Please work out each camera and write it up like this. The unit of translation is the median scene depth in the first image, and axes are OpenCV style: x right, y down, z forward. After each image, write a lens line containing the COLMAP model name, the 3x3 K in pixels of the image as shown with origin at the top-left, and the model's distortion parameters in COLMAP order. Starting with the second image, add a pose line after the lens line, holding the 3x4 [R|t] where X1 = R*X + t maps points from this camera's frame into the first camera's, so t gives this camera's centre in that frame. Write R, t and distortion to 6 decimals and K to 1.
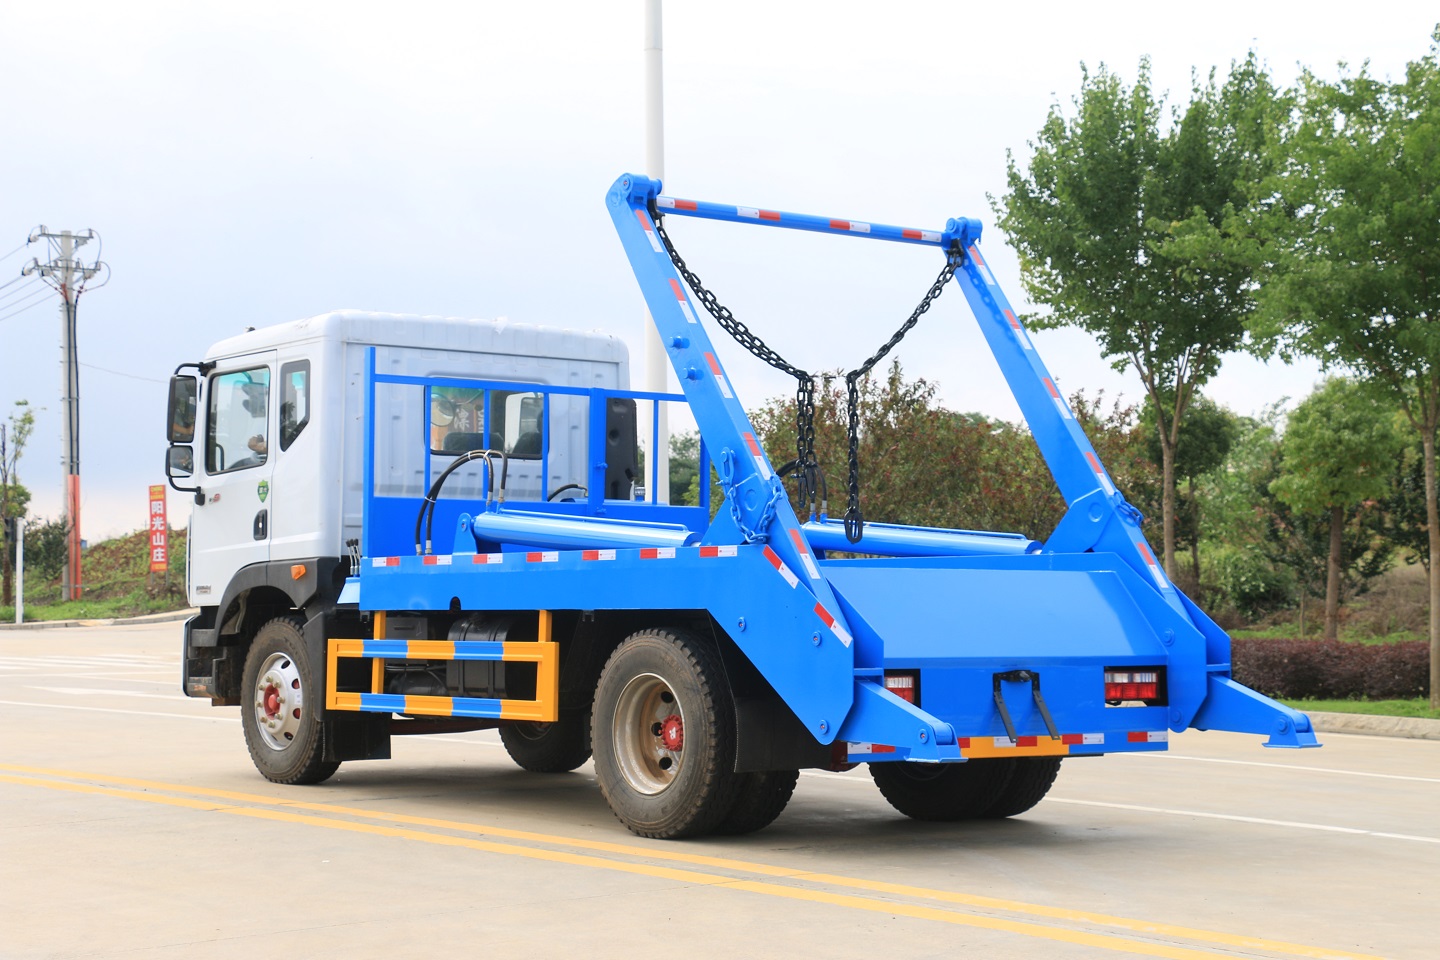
lens RADIAL K [[2484.5, 0, 720.0], [0, 2484.5, 480.0], [0, 0, 1]] dist [0.206016, 0.008214]
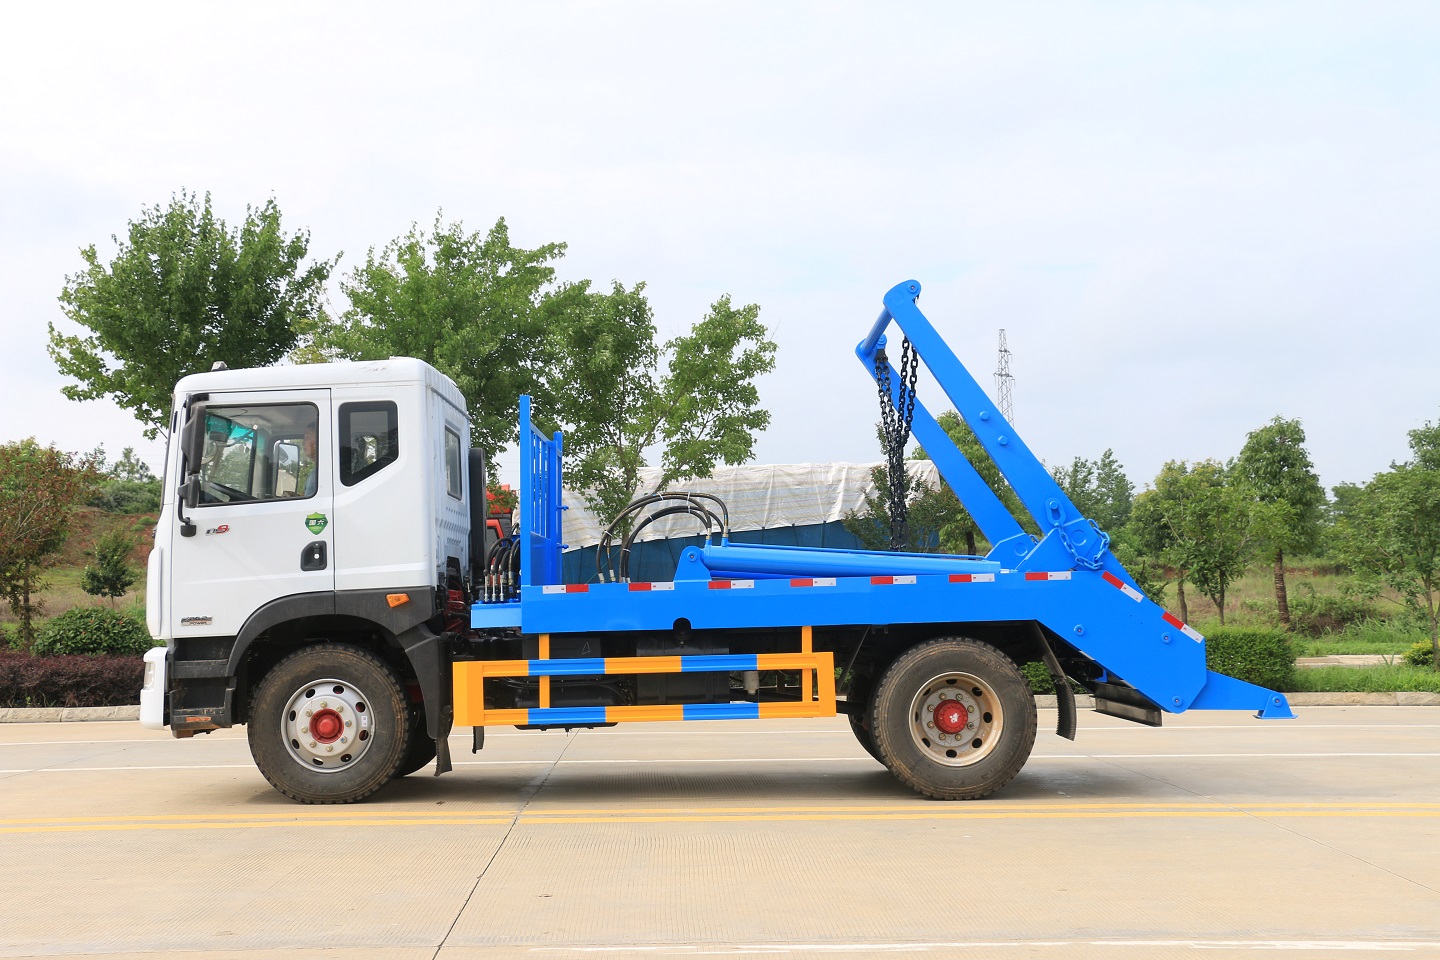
lens RADIAL K [[1993.2, 0, 720.0], [0, 1993.2, 480.0], [0, 0, 1]] dist [0.024786, 0.052084]
pose [[0.641549, 0.039477, 0.766066, -0.726465], [-0.014517, 0.999121, -0.039329, 0.016931], [-0.766945, 0.014110, 0.641558, 0.348414]]
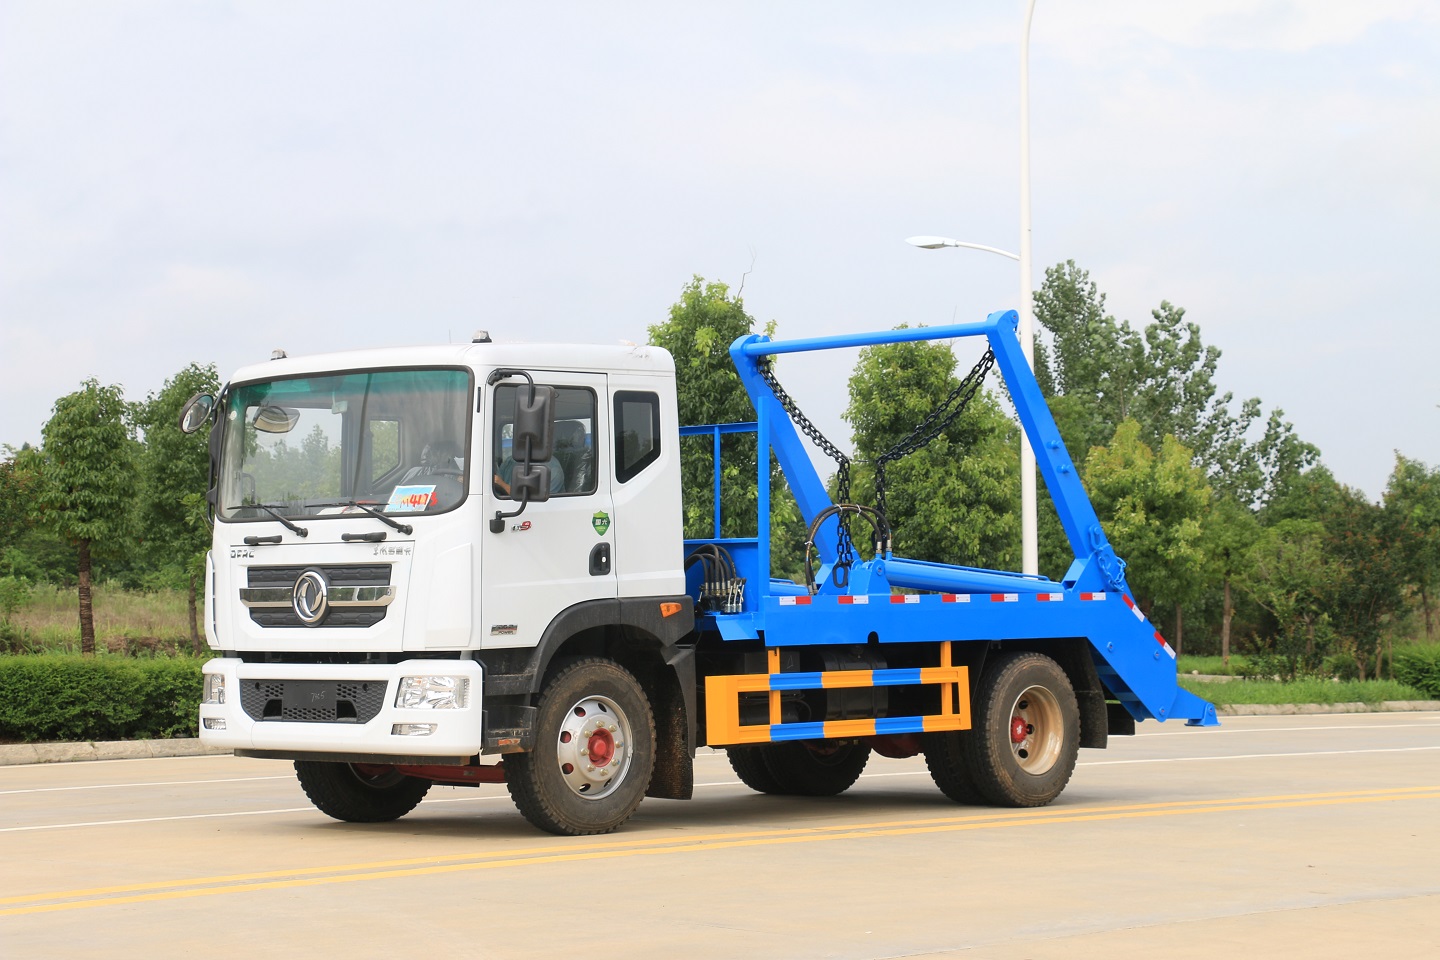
lens RADIAL K [[3267.2, 0, 720.0], [0, 3267.2, 480.0], [0, 0, 1]] dist [0.114935, 0.255385]
pose [[-0.156923, 0.041146, 0.986753, -1.427130], [-0.035595, 0.998247, -0.047286, 0.045549], [-0.986969, -0.042544, -0.155184, 1.173066]]
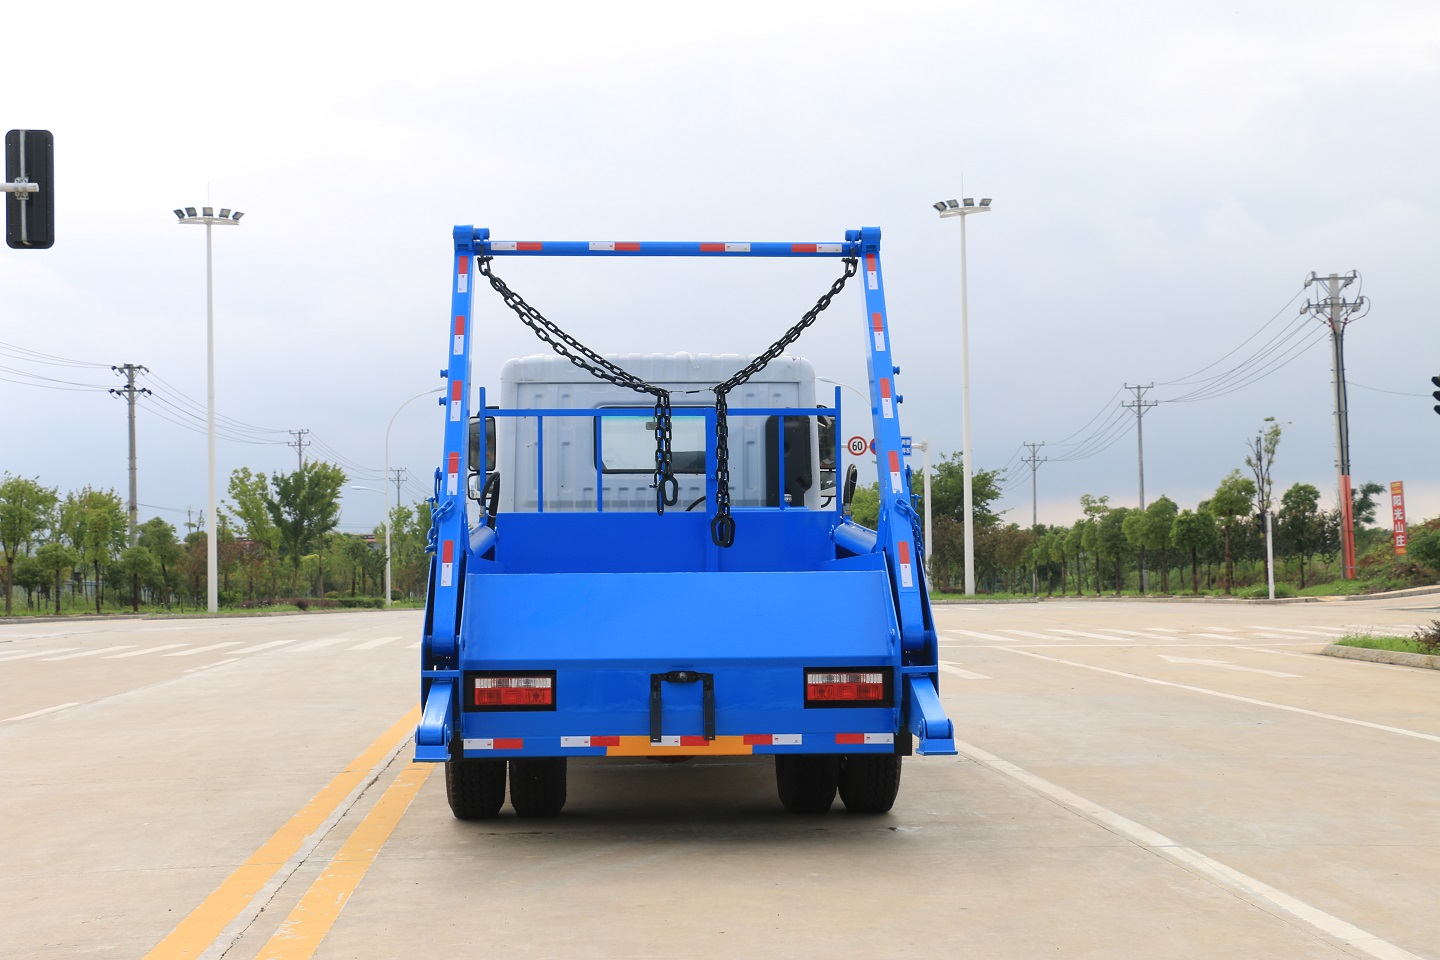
lens RADIAL K [[2023.5, 0, 720.0], [0, 2023.5, 480.0], [0, 0, 1]] dist [0.127585, 0.003459]
pose [[0.835237, -0.039657, -0.548459, 0.457723], [0.039388, 0.999149, -0.012262, 0.006643], [0.548478, -0.011362, 0.836088, 0.243189]]
